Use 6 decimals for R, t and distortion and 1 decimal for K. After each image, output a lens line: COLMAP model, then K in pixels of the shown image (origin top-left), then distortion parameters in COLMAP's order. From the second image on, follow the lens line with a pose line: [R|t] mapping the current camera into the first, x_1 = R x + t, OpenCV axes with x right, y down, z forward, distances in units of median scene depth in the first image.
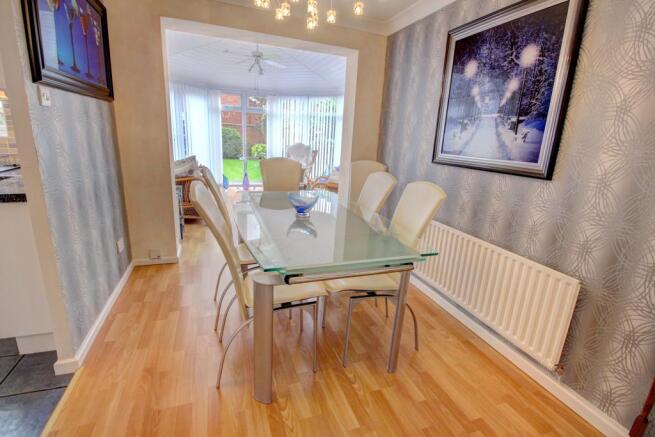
lens RADIAL K [[310.1, 0, 330.5], [0, 310.1, 218.9], [0, 0, 1]] dist [0.003254, -0.000110]
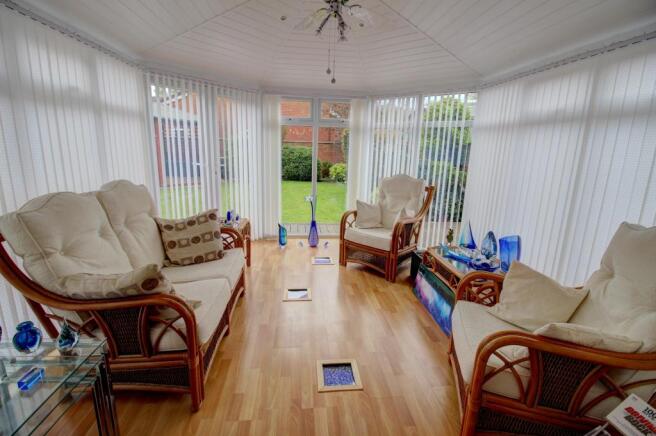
lens RADIAL K [[310.6, 0, 326.1], [0, 310.6, 215.8], [0, 0, 1]] dist [0.003254, -0.000110]
pose [[0.964981, 0.034294, -0.260070, -0.083453], [-0.046766, 0.998026, -0.041919, -0.134153], [0.258119, 0.052613, 0.964679, 0.397413]]
